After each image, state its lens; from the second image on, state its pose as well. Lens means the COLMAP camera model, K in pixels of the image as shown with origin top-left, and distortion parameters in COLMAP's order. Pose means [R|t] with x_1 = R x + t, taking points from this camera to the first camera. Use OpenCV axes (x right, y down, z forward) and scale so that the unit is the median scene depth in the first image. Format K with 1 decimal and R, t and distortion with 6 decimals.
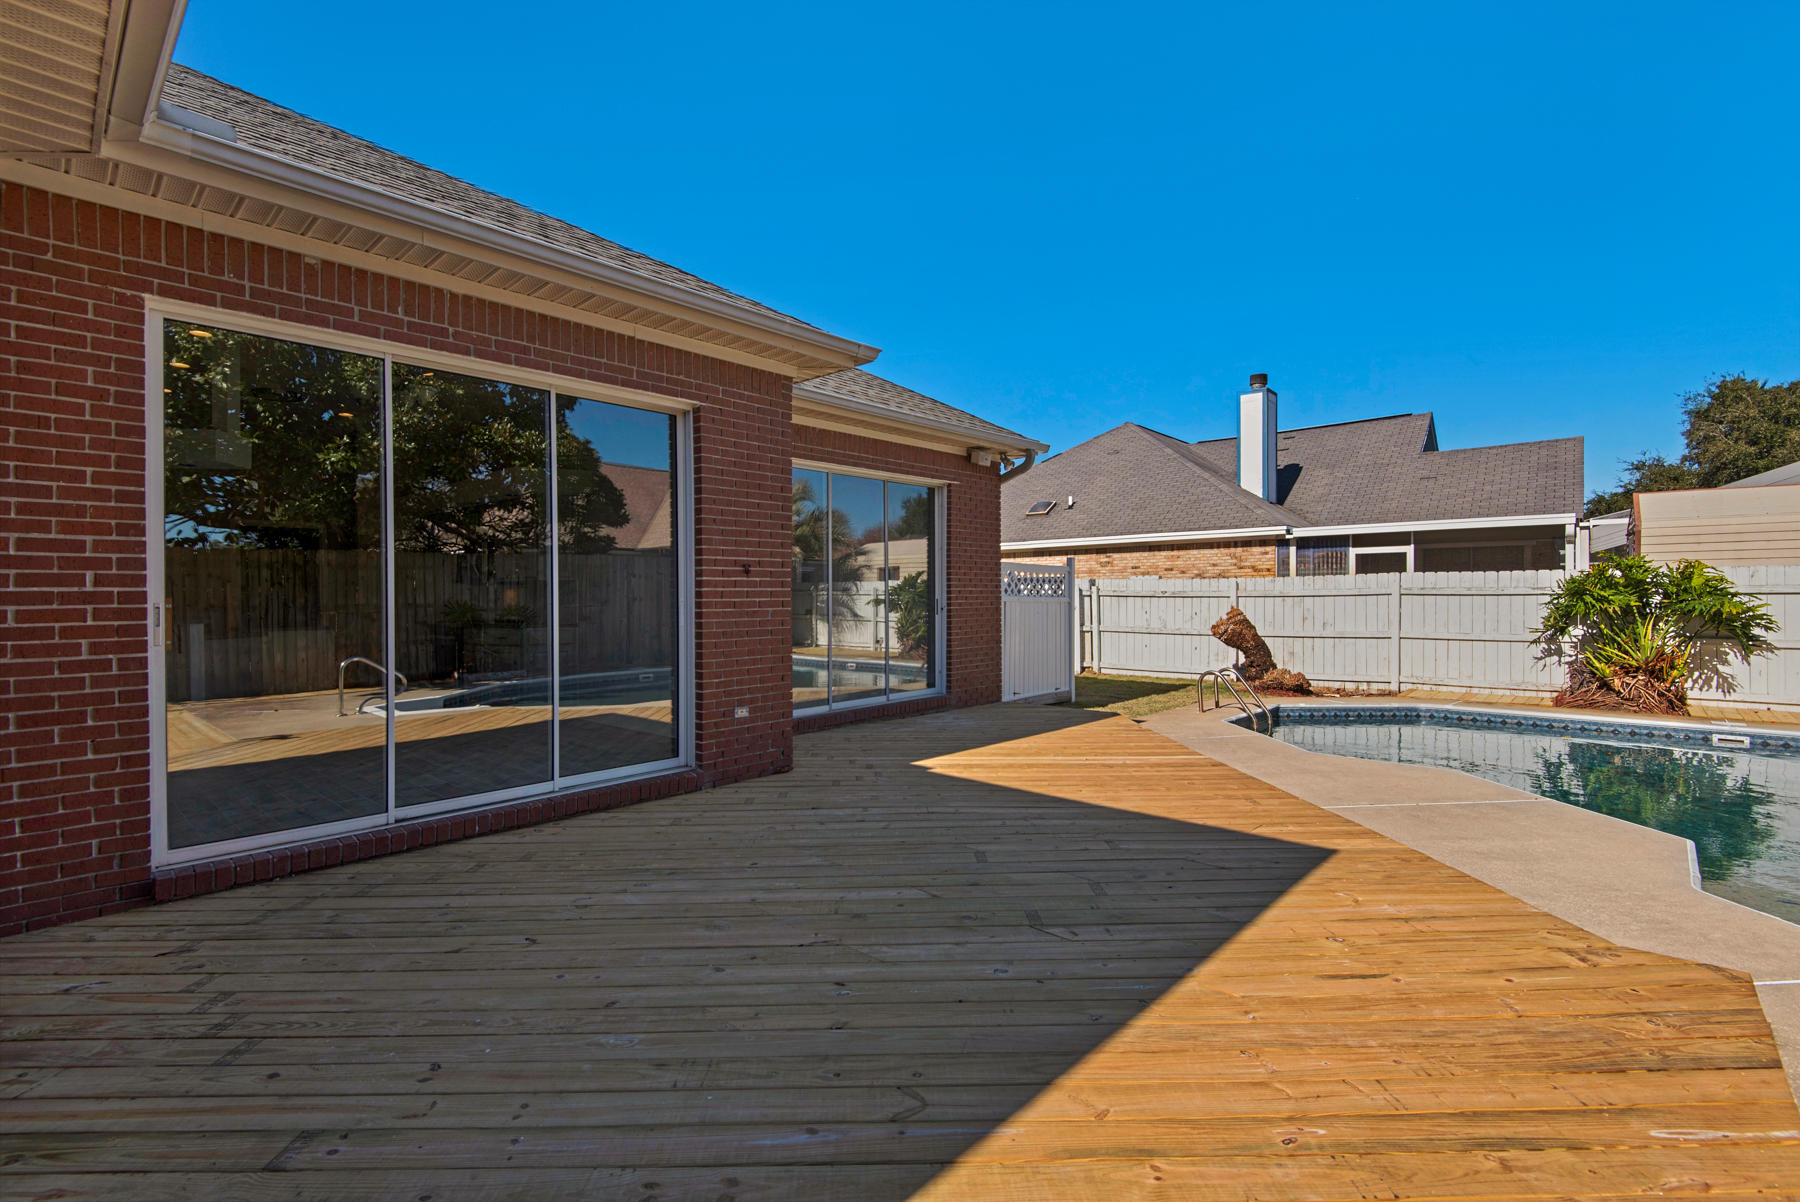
lens RADIAL K [[813.0, 0, 856.5], [0, 813.0, 605.1], [0, 0, 1]] dist [-0.042092, -0.001894]
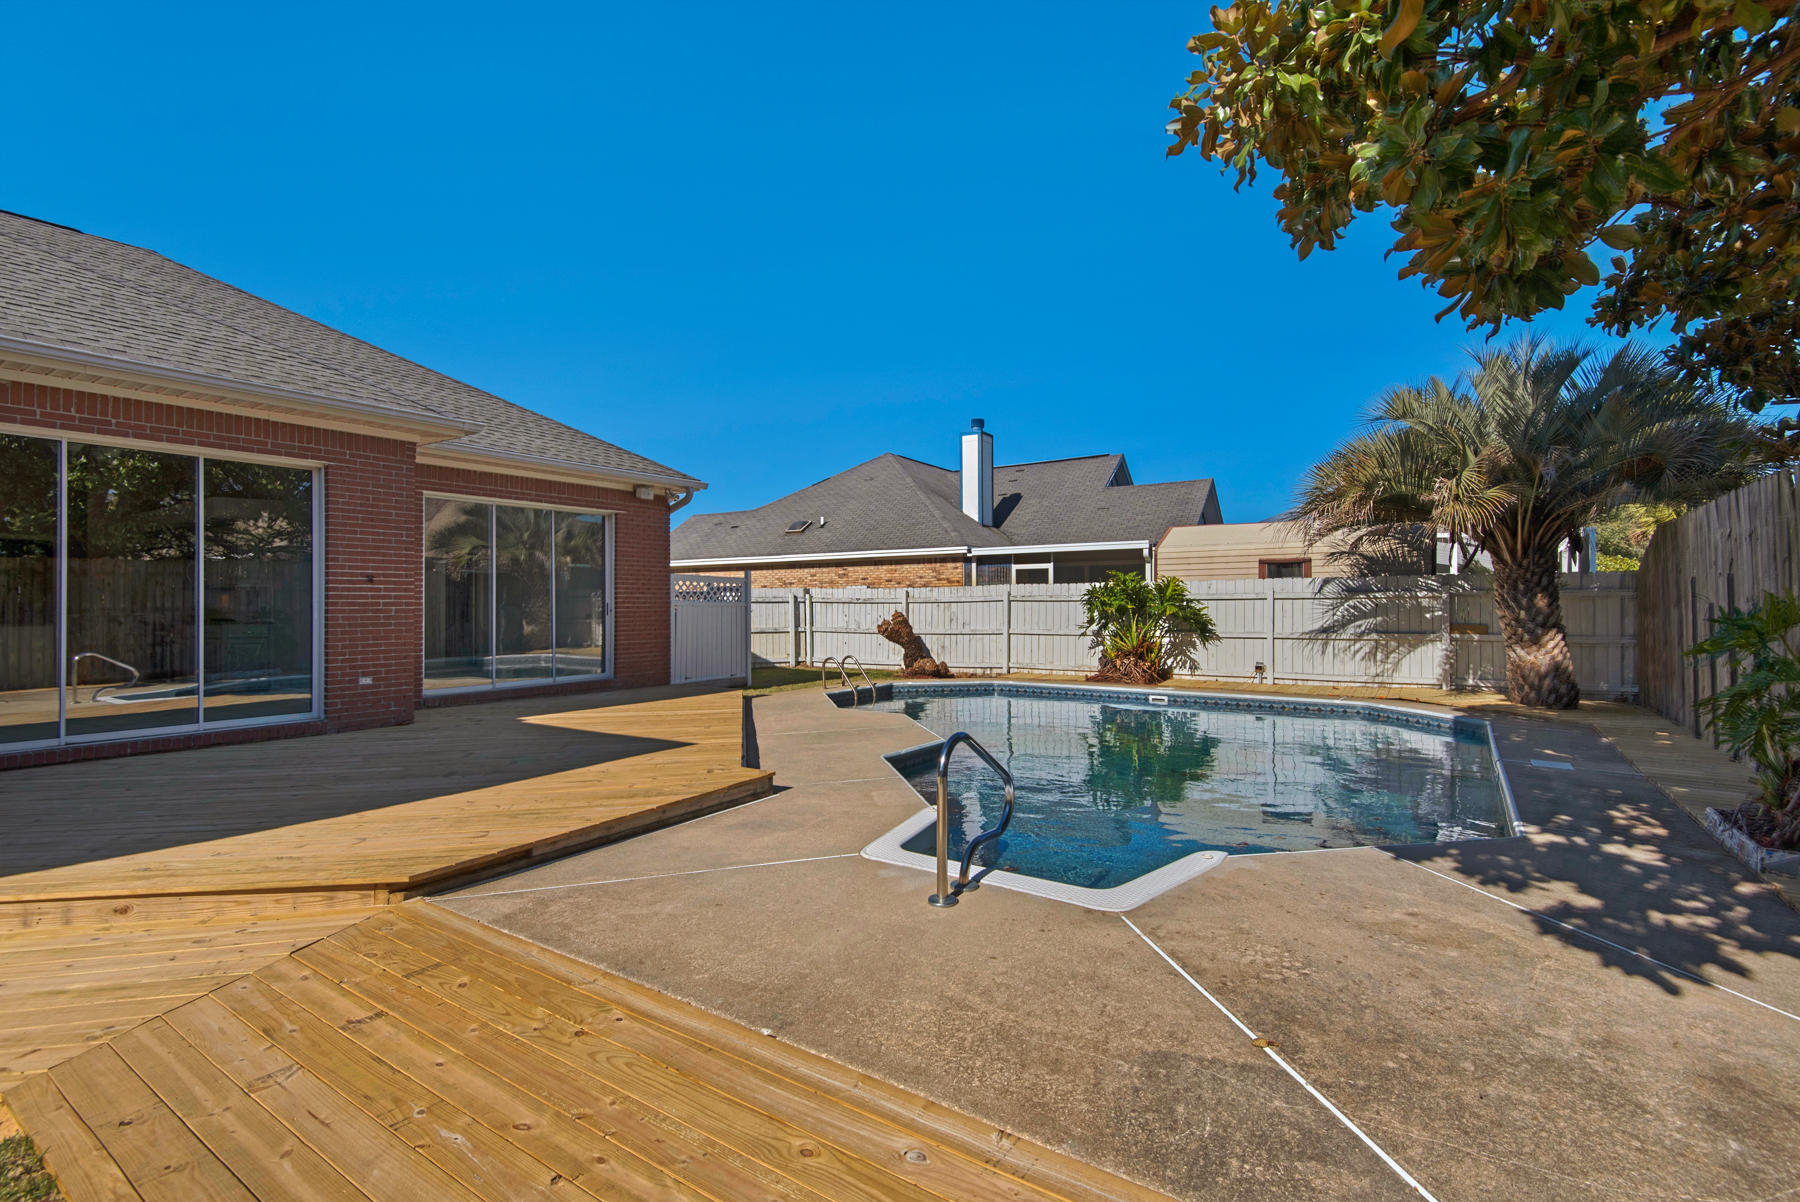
lens RADIAL K [[813.0, 0, 915.4], [0, 813.0, 599.2], [0, 0, 1]] dist [-0.042092, -0.001894]
pose [[0.976194, 0.001934, 0.216892, 0.224199], [0.002182, 0.999822, -0.018734, 0.008512], [-0.216890, 0.018762, 0.976016, -0.255836]]
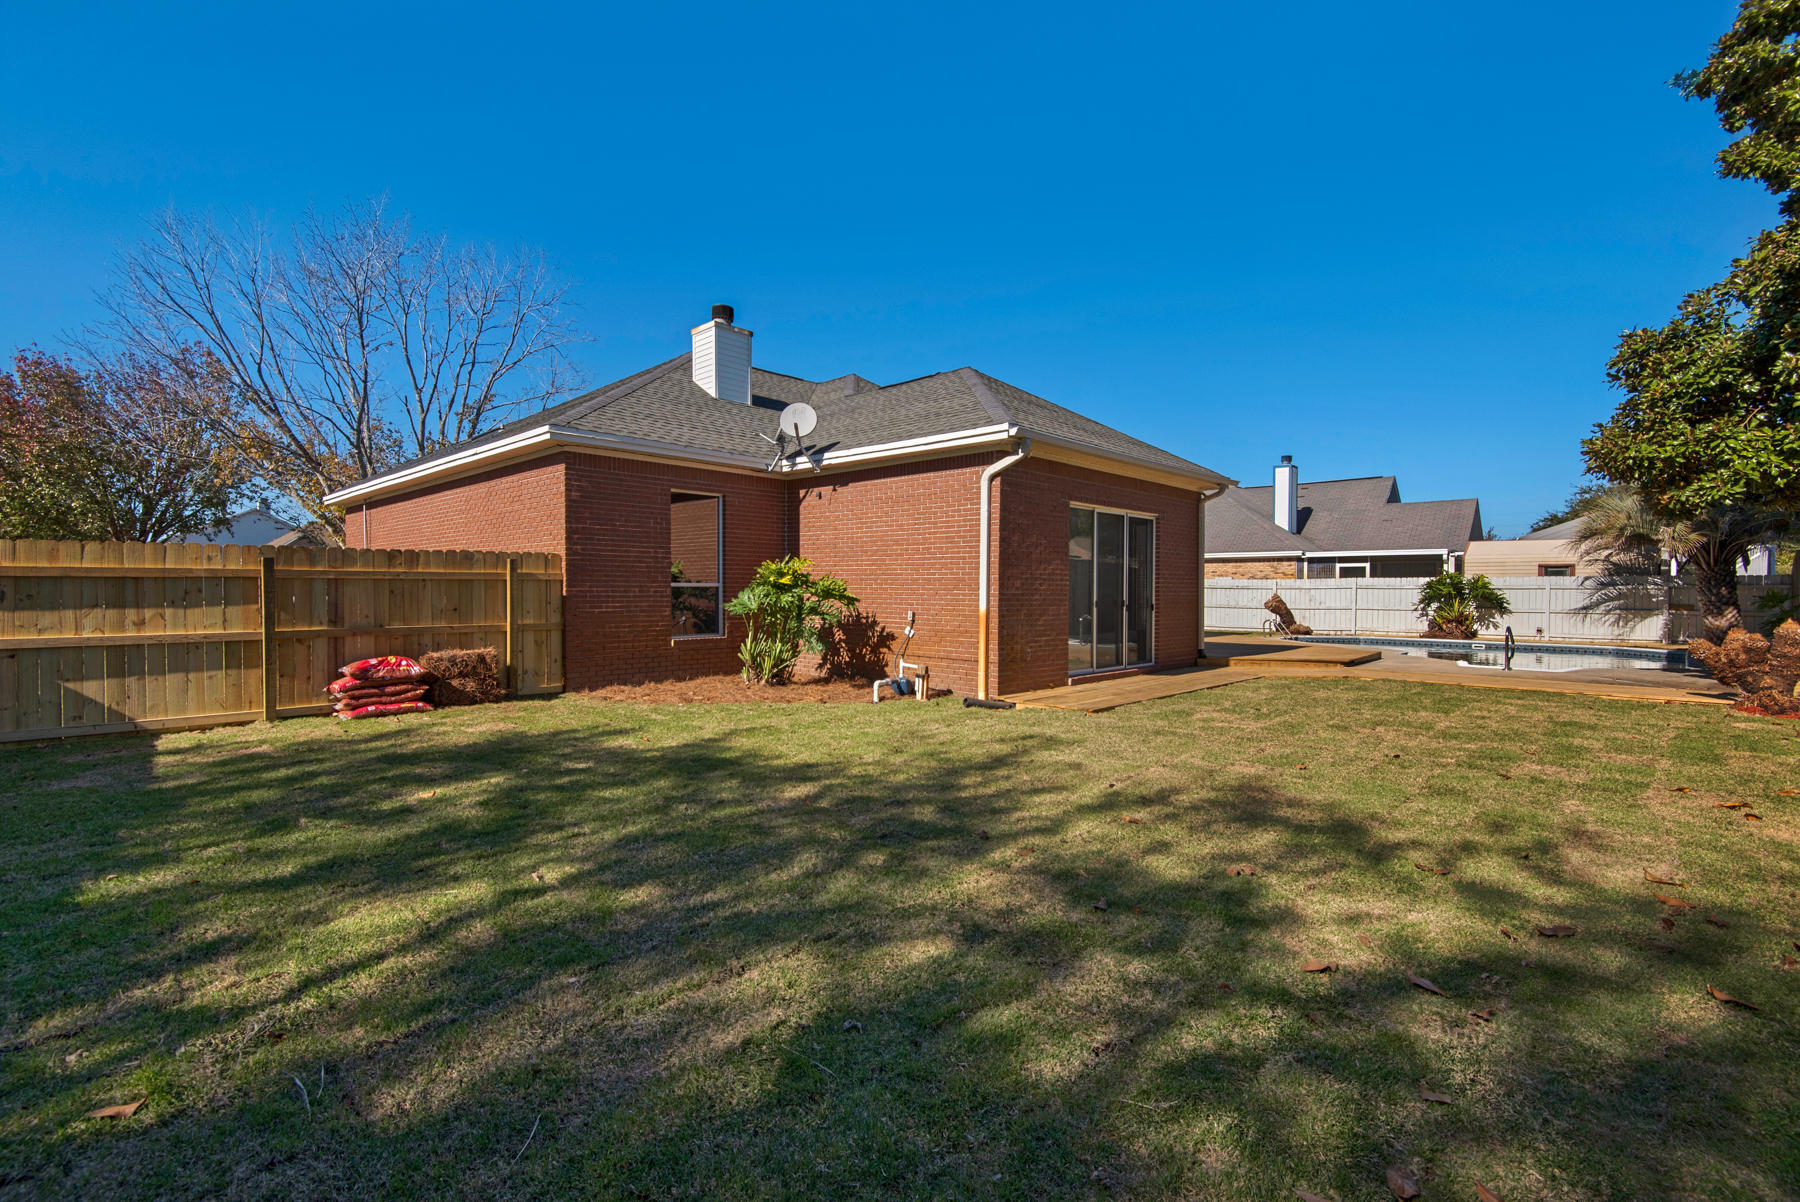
lens RADIAL K [[813.0, 0, 873.5], [0, 813.0, 602.6], [0, 0, 1]] dist [-0.042092, -0.001894]
pose [[0.999954, 0.009602, 0.000866, -0.541786], [-0.009605, 0.999947, 0.003708, 0.026835], [-0.000830, -0.003716, 0.999993, -1.016816]]
